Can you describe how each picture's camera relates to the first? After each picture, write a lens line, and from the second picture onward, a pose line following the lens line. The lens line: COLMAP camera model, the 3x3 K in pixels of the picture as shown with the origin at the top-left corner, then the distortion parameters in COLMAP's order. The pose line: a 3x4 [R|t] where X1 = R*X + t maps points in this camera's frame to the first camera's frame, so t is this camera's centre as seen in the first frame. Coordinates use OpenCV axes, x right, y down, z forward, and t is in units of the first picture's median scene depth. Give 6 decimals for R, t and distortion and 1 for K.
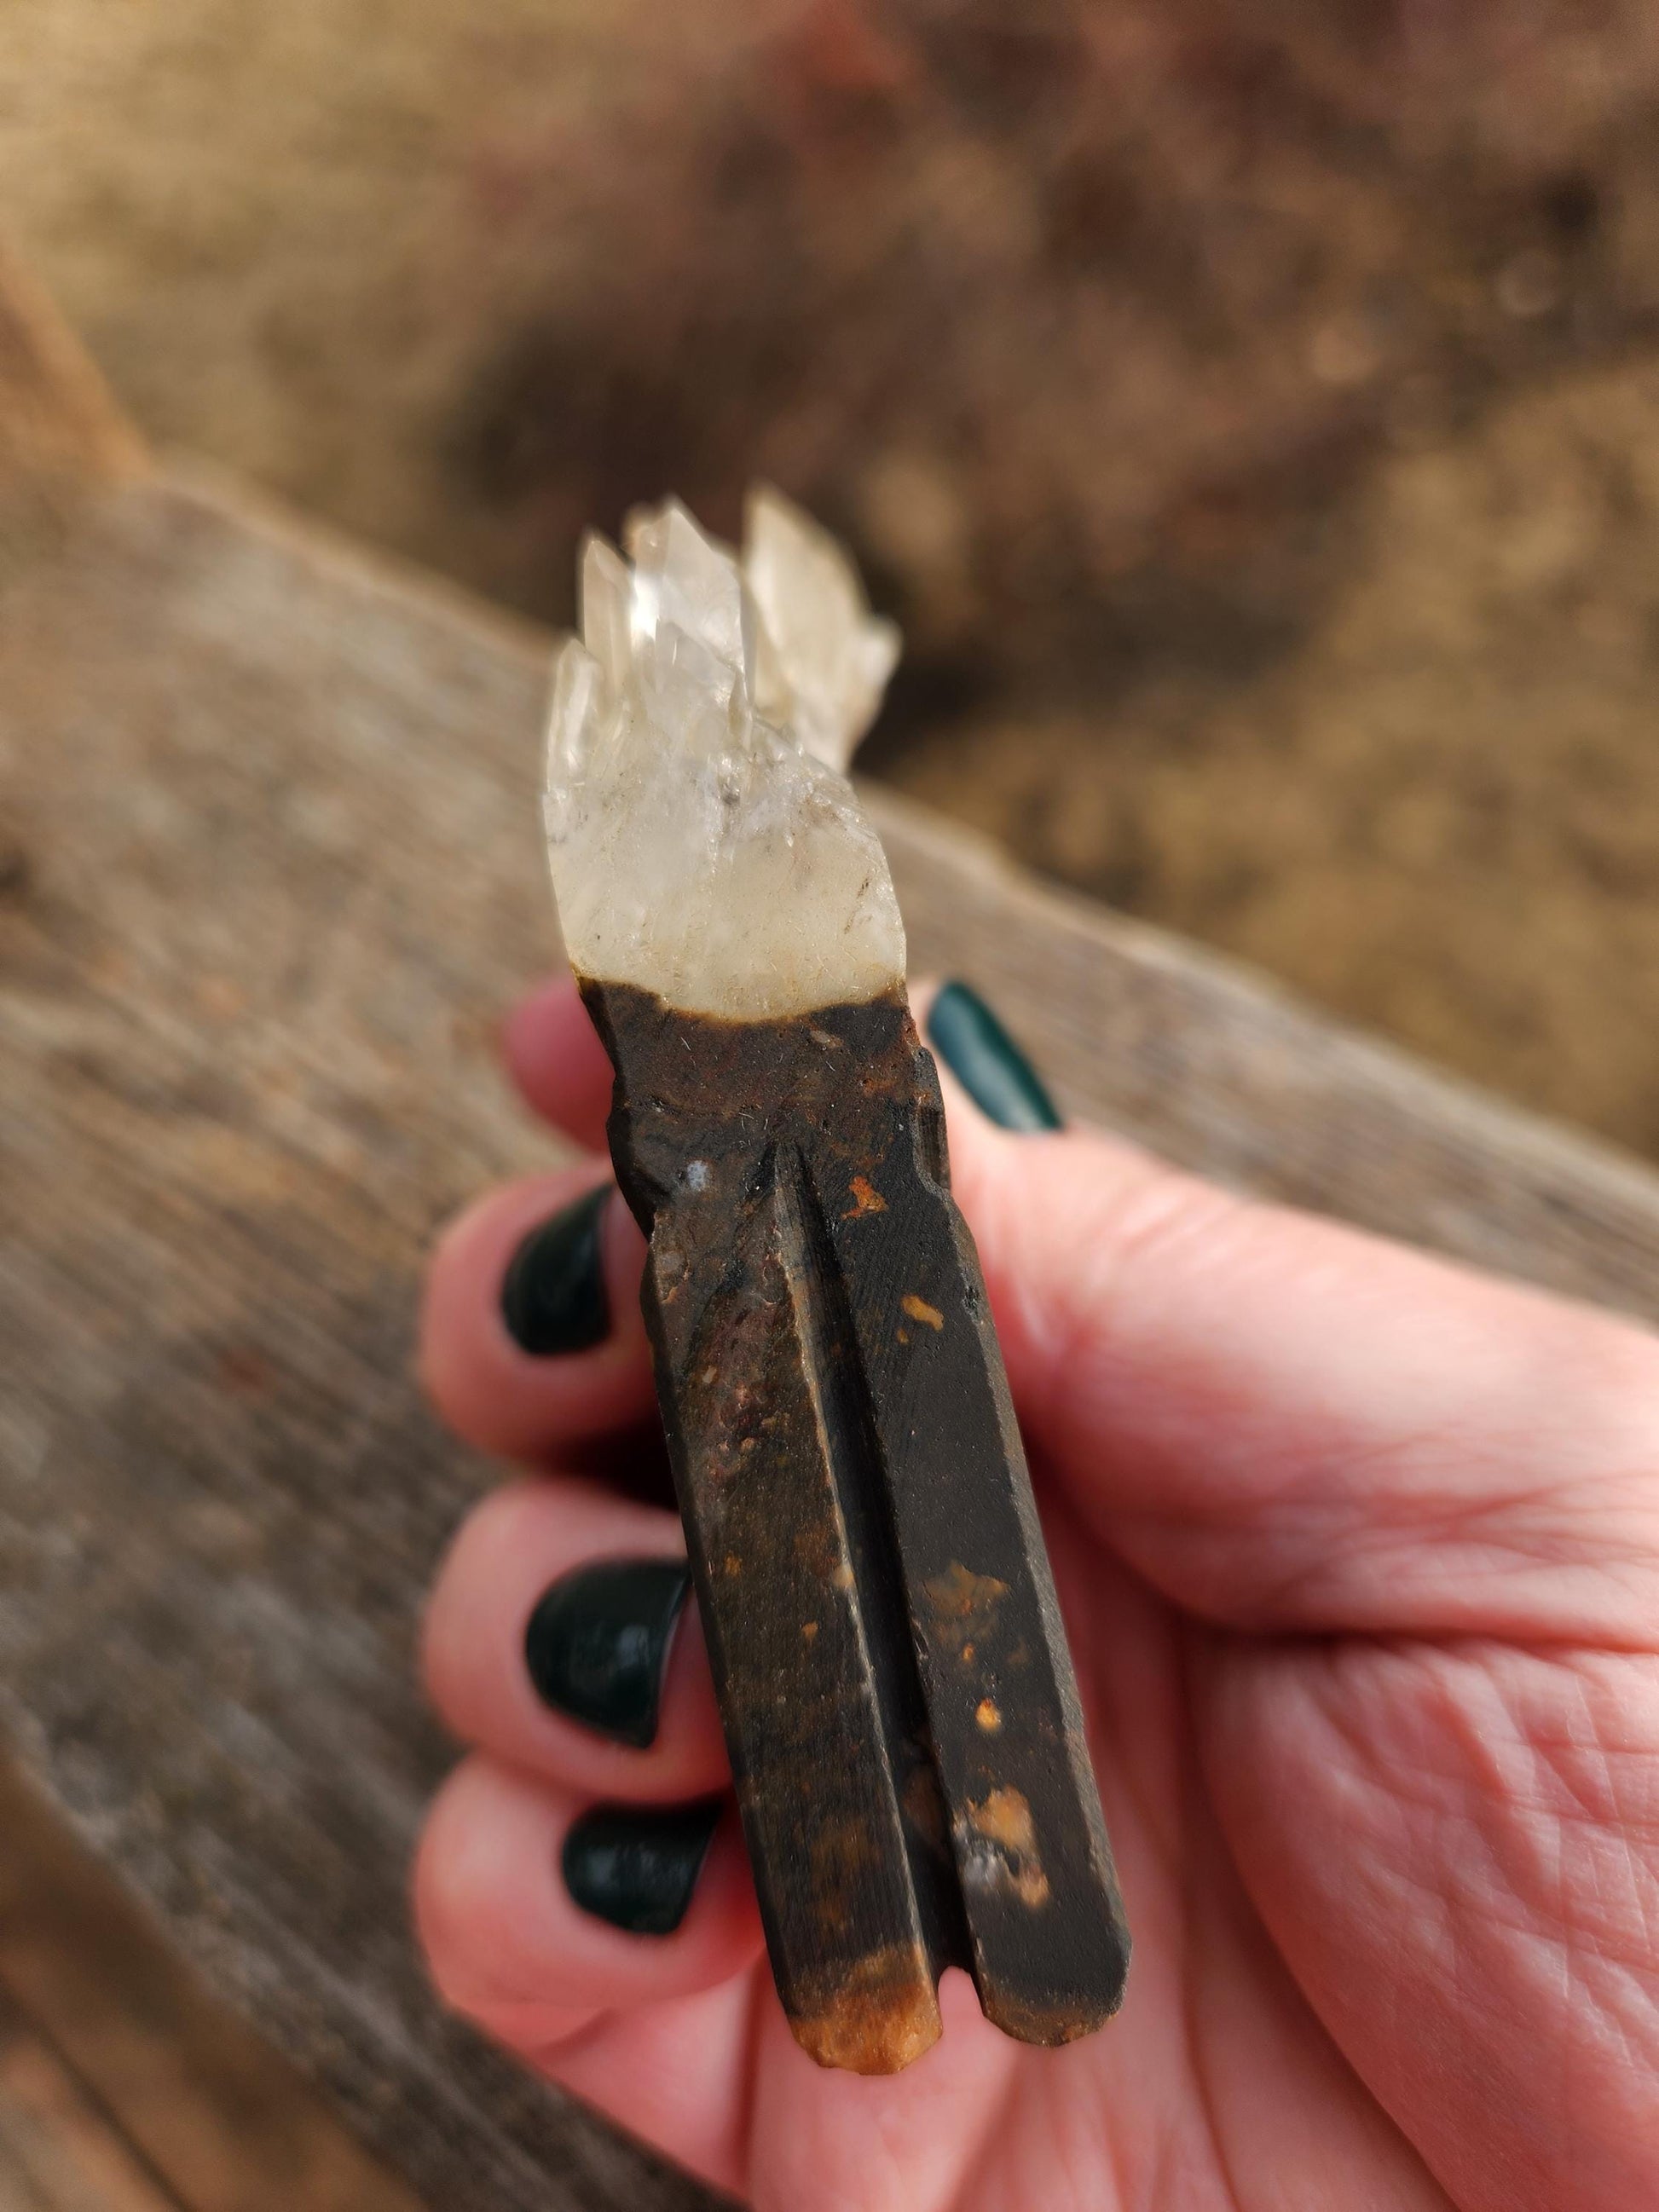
lens RADIAL K [[1563.4, 0, 815.9], [0, 1563.4, 1099.3], [0, 0, 1]] dist [-0.019059, -0.022522]
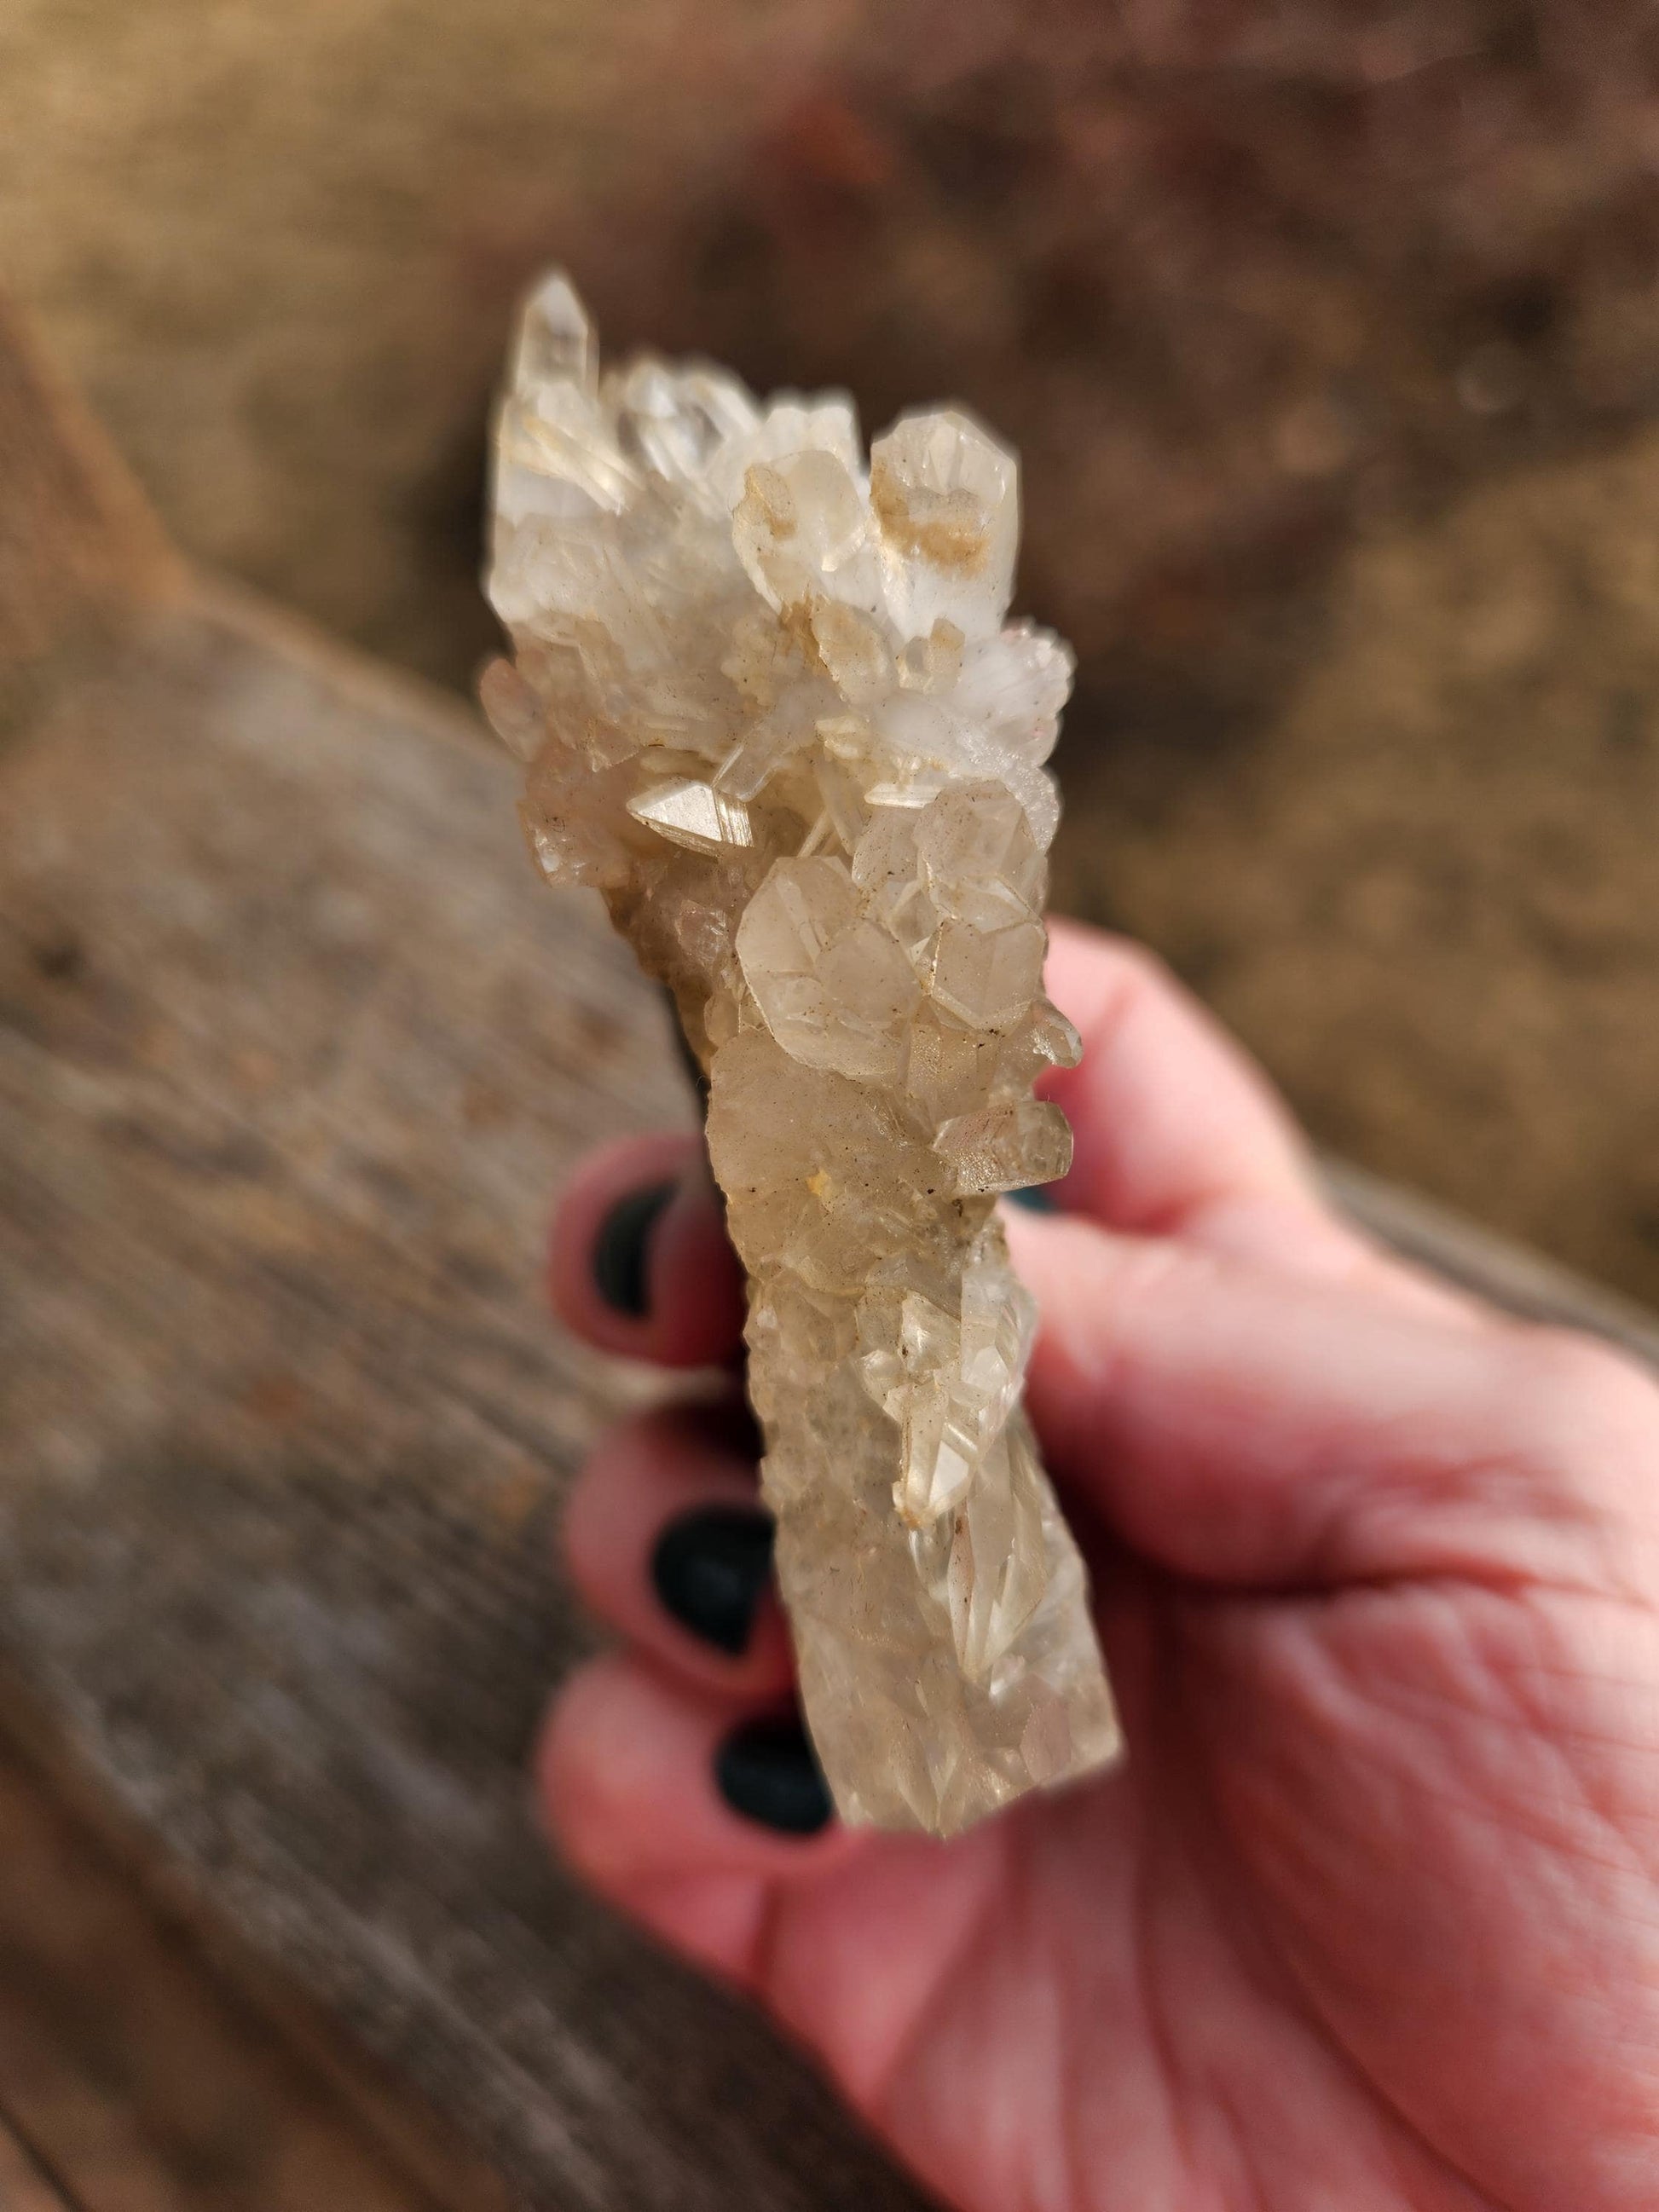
lens RADIAL K [[1563.4, 0, 825.7], [0, 1563.4, 1110.9], [0, 0, 1]] dist [-0.019059, -0.022522]
pose [[0.999565, 0.014697, 0.025586, 0.003340], [-0.013807, 0.999305, -0.034628, -0.002731], [-0.026077, 0.034260, 0.999073, -0.127538]]
